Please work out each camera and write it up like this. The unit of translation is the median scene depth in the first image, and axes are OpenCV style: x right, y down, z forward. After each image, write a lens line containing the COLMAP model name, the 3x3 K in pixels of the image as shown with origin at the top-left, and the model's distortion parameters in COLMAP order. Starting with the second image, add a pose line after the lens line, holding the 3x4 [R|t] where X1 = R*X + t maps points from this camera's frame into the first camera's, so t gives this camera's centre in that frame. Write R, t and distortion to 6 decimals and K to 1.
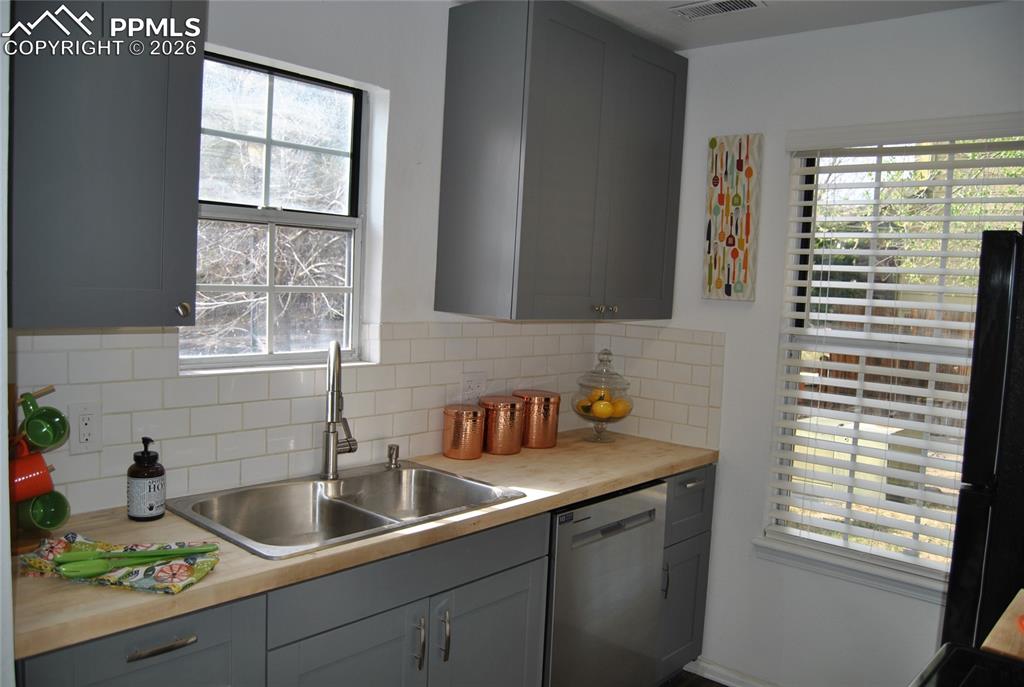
lens RADIAL K [[807.9, 0, 518.5], [0, 807.9, 348.5], [0, 0, 1]] dist [-0.096522, 0.040261]
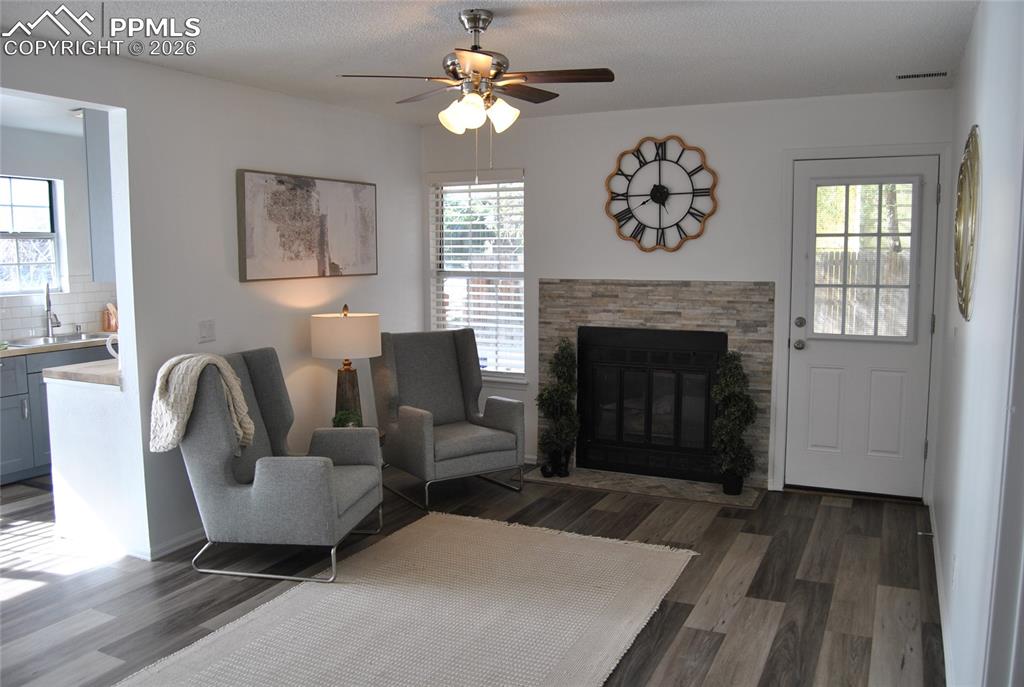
lens RADIAL K [[807.9, 0, 518.5], [0, 807.9, 348.5], [0, 0, 1]] dist [-0.096522, 0.040261]
pose [[0.960421, -0.079844, 0.266863, 0.517014], [0.069771, 0.996454, 0.047031, 0.181457], [-0.269672, -0.026551, 0.962586, -1.767837]]
